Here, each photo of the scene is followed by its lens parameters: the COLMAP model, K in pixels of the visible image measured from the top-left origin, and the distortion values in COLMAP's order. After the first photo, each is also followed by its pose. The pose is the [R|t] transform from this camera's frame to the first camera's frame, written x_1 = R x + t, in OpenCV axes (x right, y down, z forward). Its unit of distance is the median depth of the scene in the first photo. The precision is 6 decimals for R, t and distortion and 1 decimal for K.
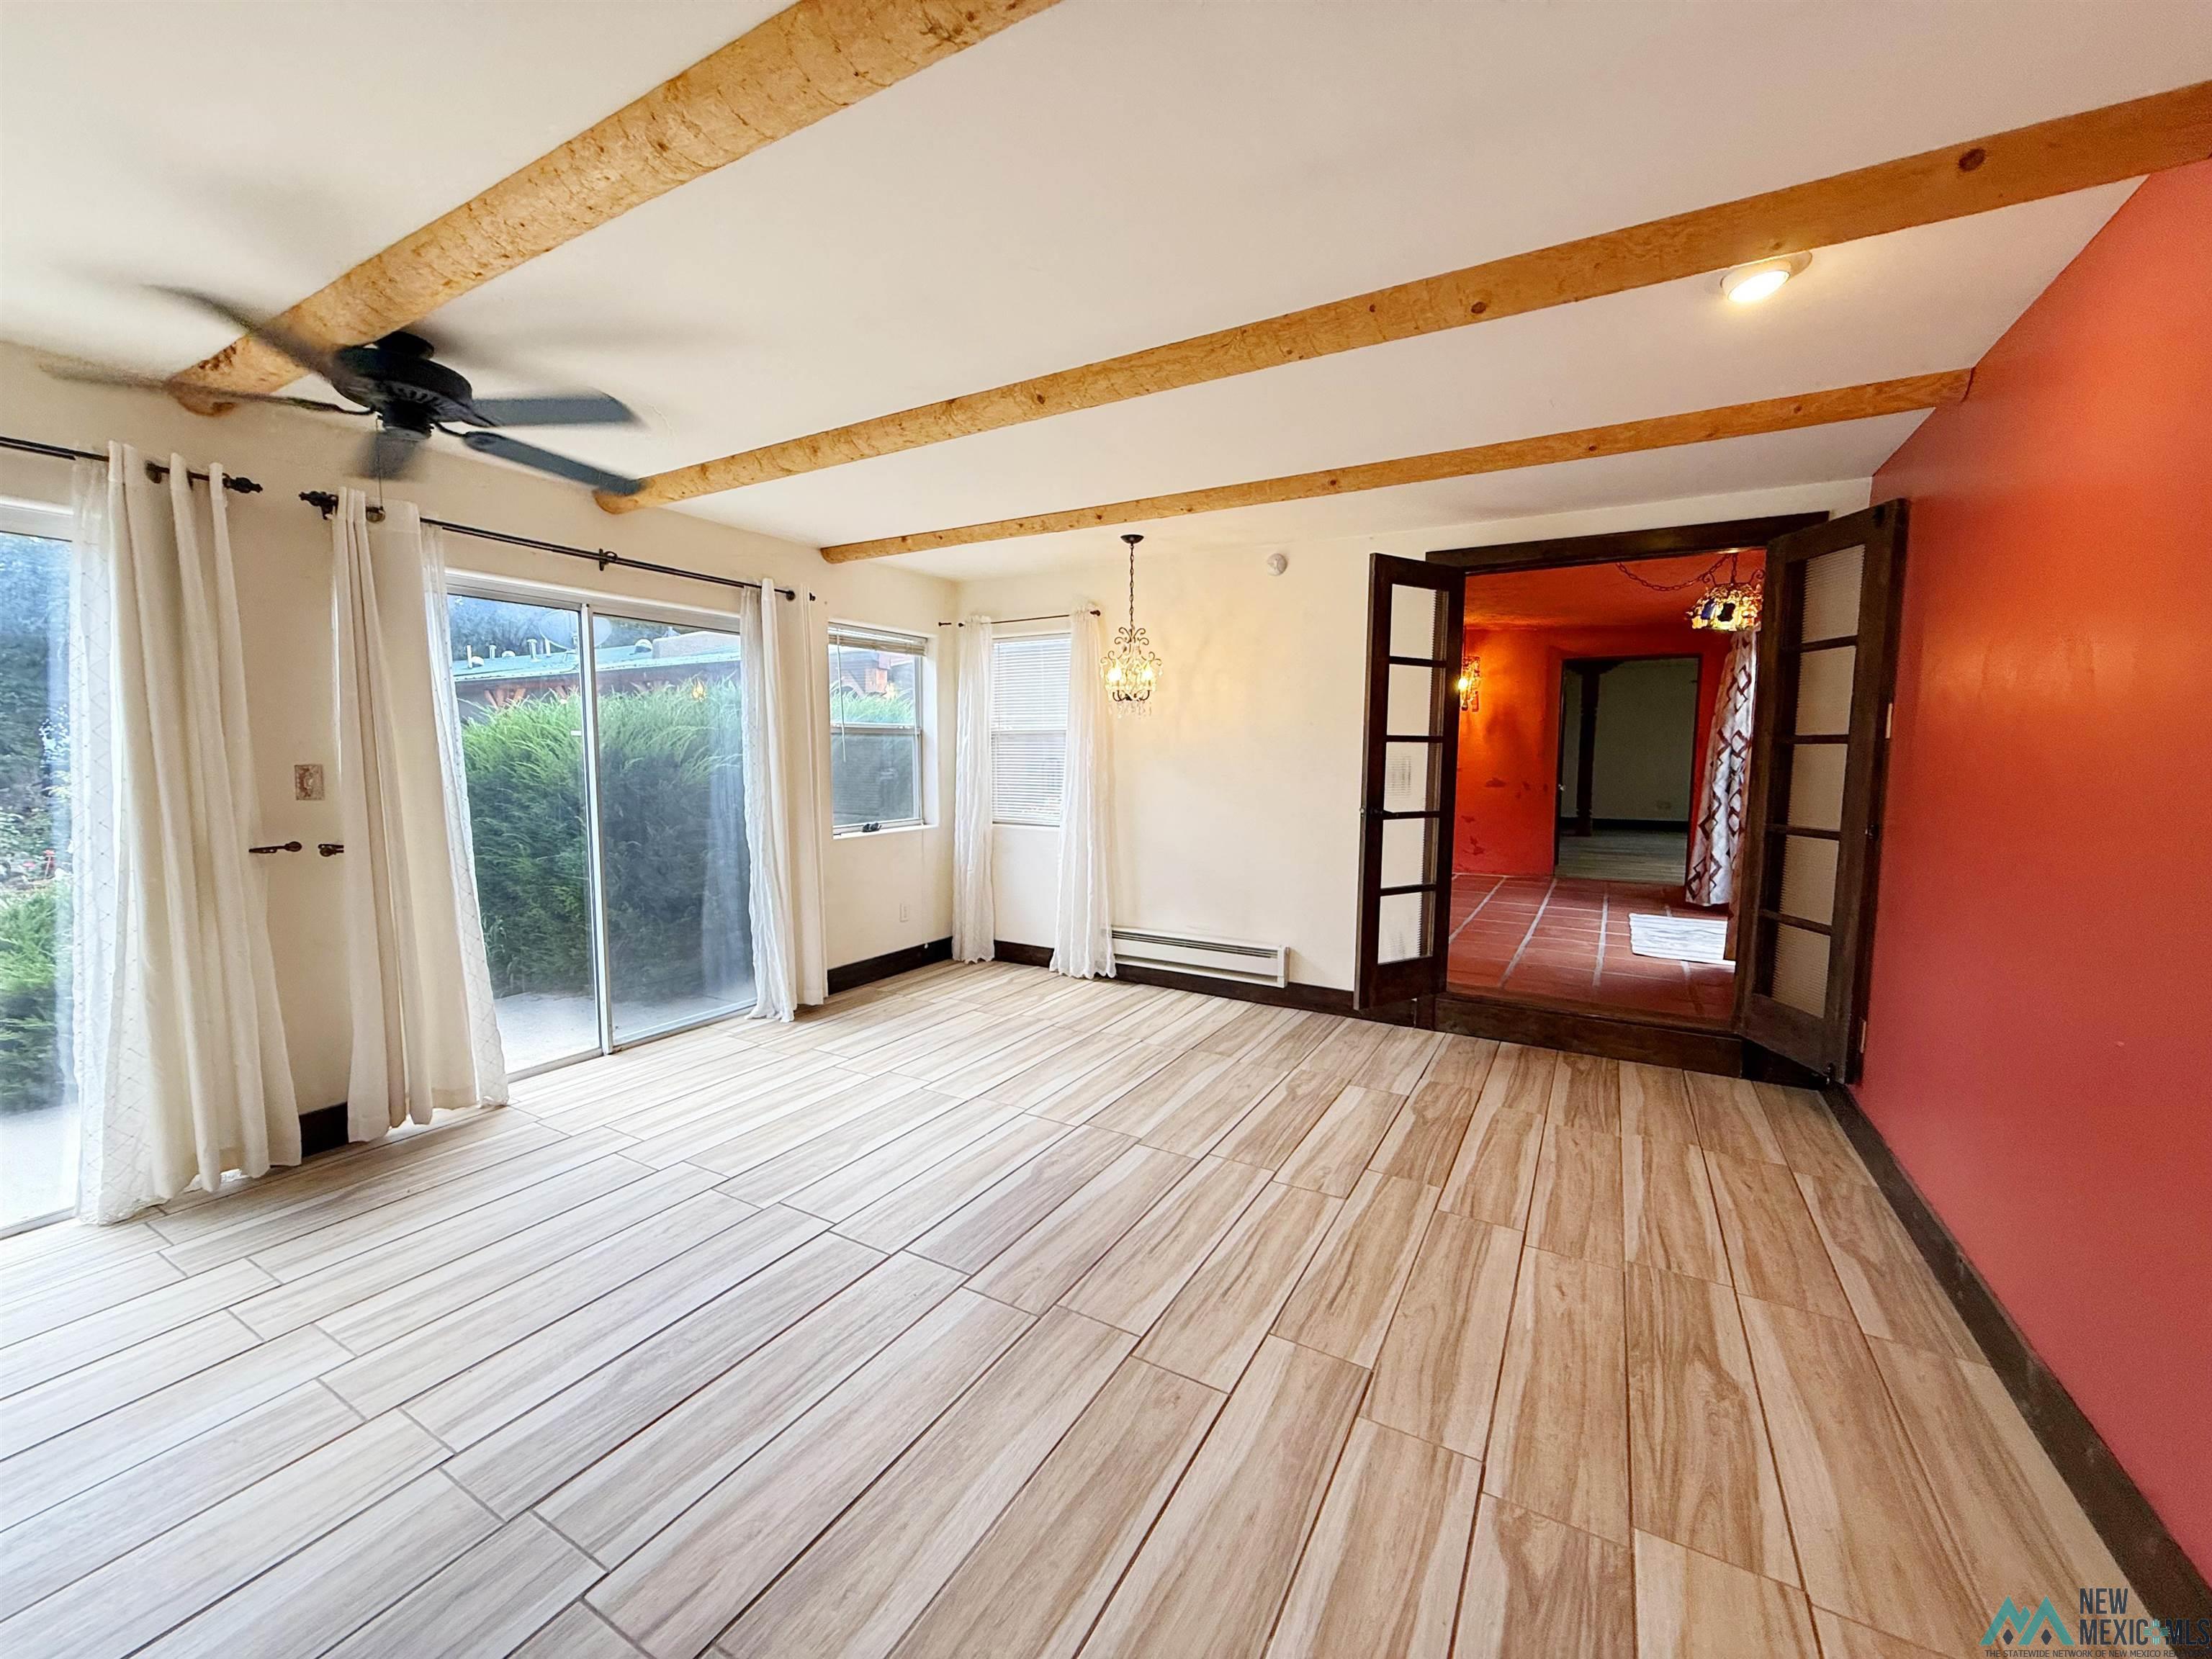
lens RADIAL K [[895.4, 0, 1096.9], [0, 895.4, 832.4], [0, 0, 1]] dist [-0.000913, -0.000127]
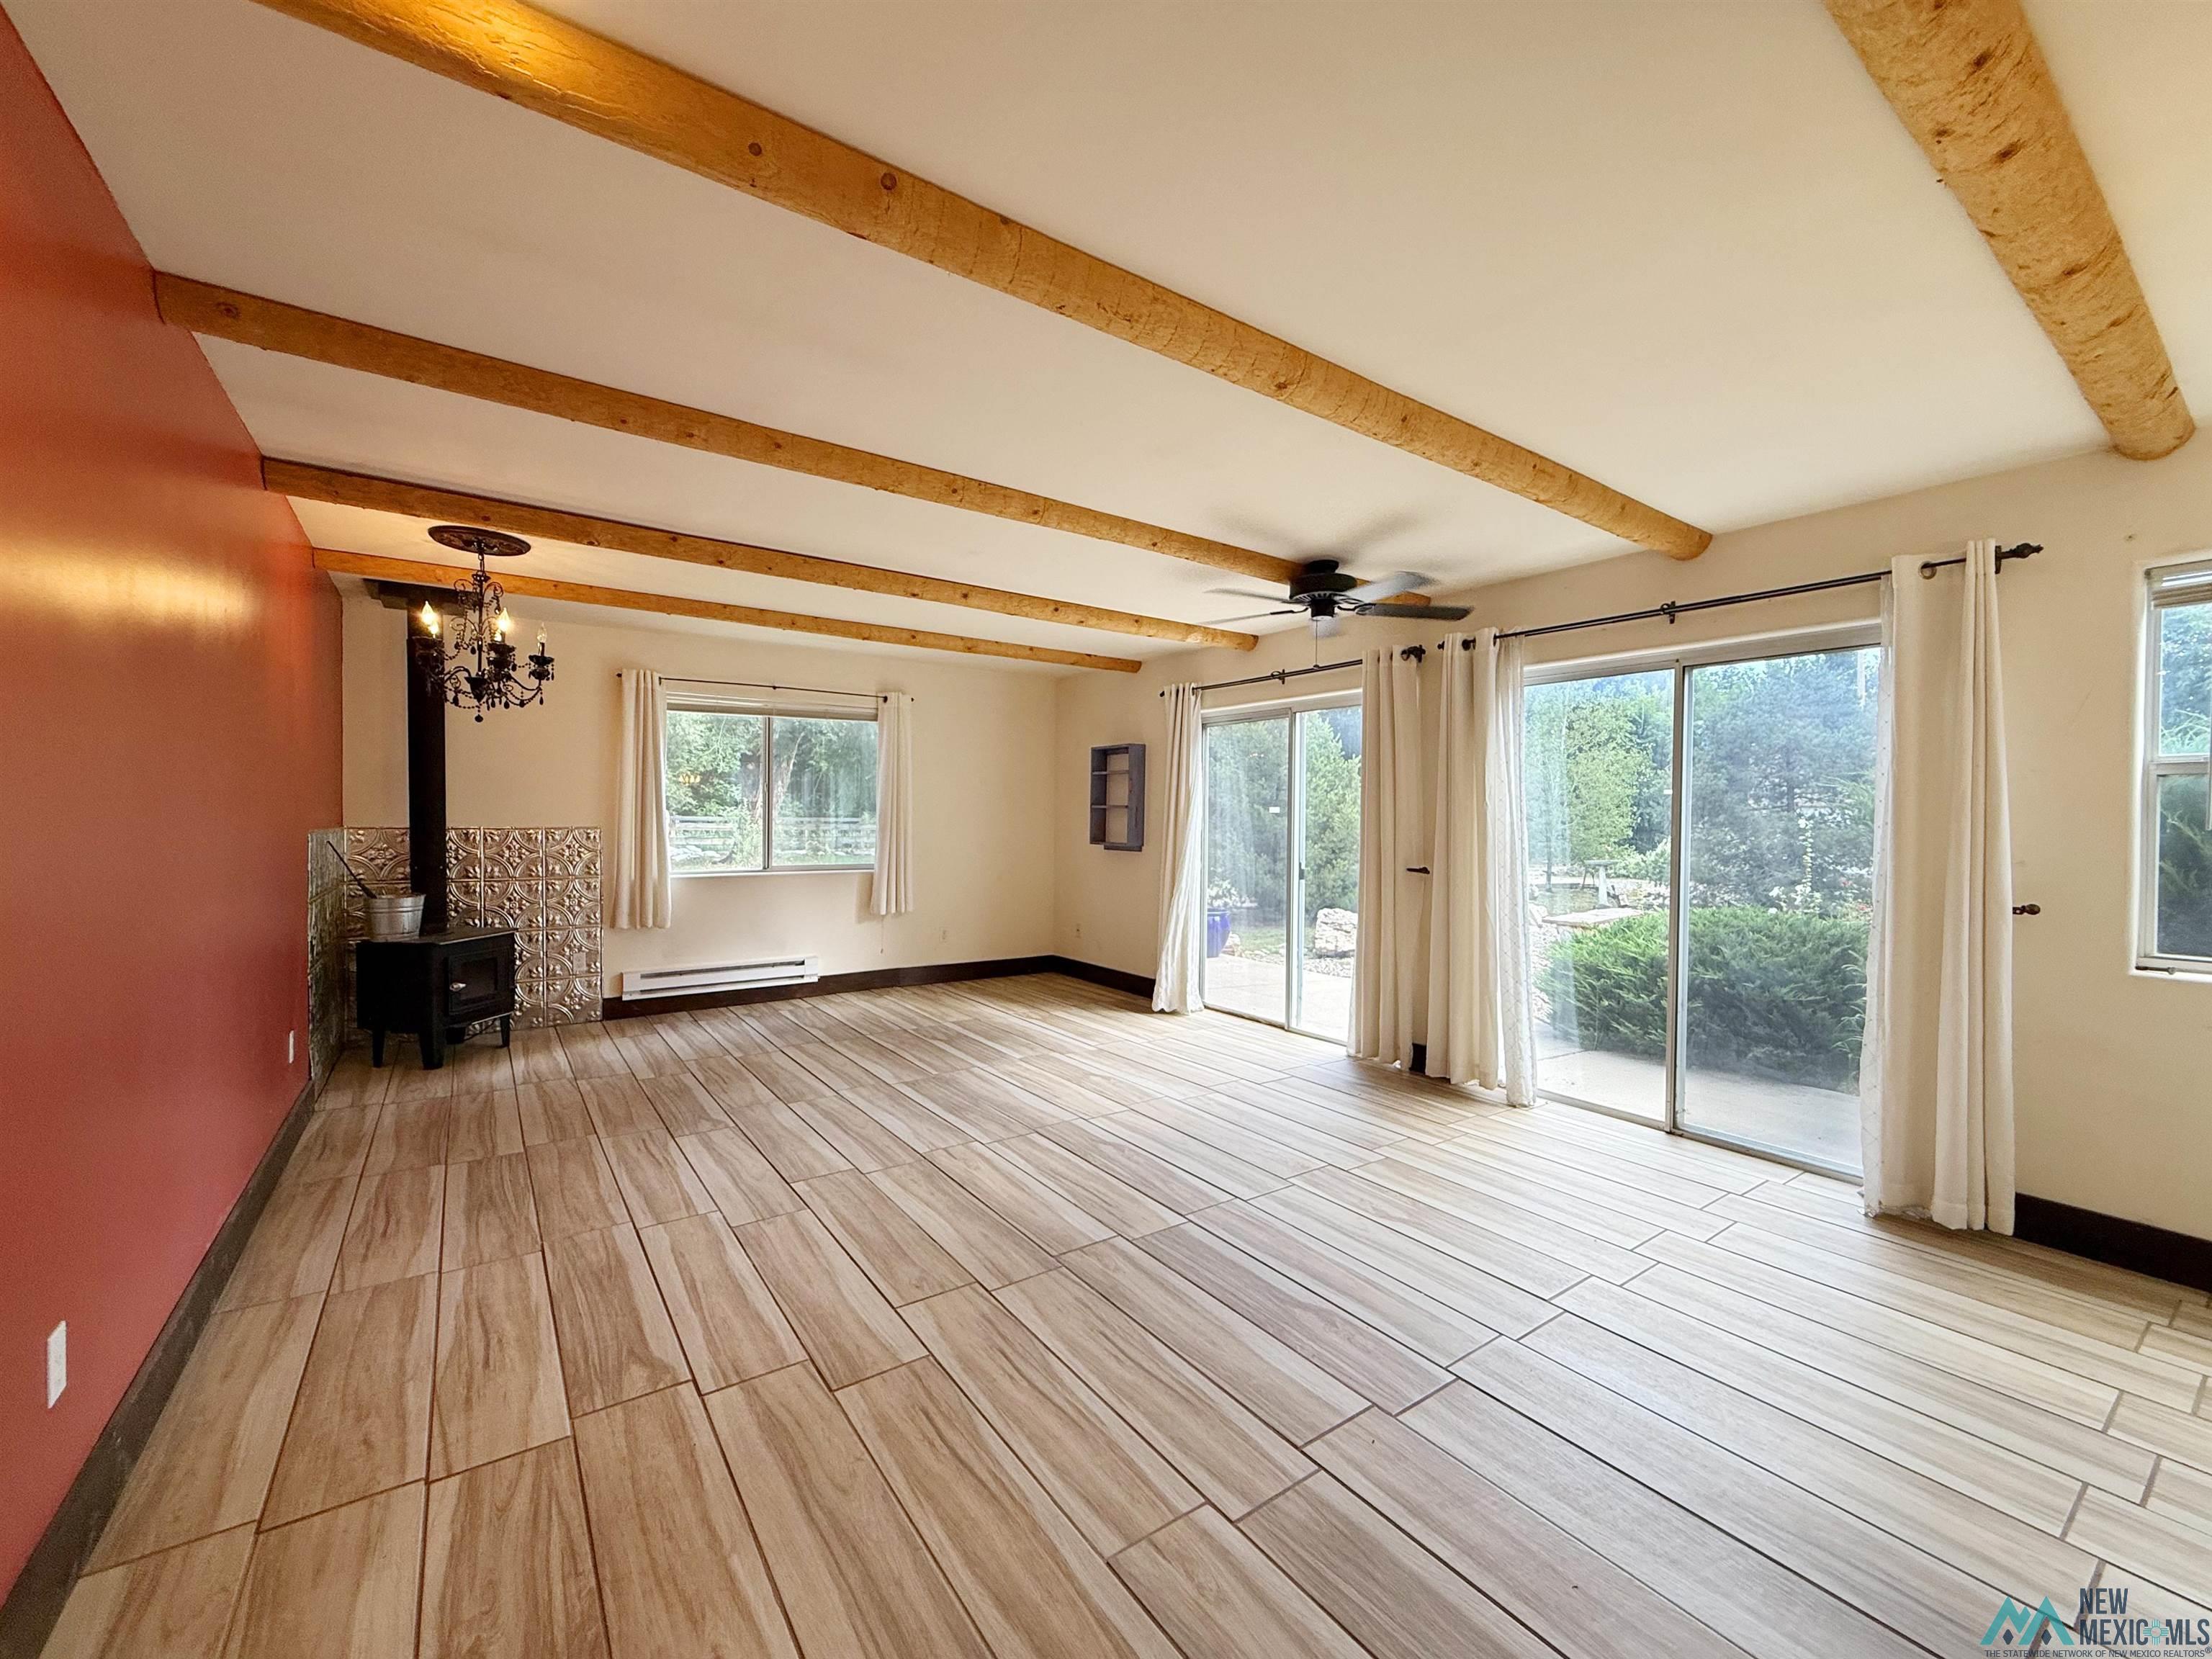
lens RADIAL K [[895.4, 0, 1096.9], [0, 895.4, 832.4], [0, 0, 1]] dist [-0.000913, -0.000127]
pose [[-0.429367, 0.007338, -0.903100, 0.966757], [-0.095597, 0.993980, 0.053527, -0.100014], [0.898056, 0.109316, -0.426081, 1.445771]]
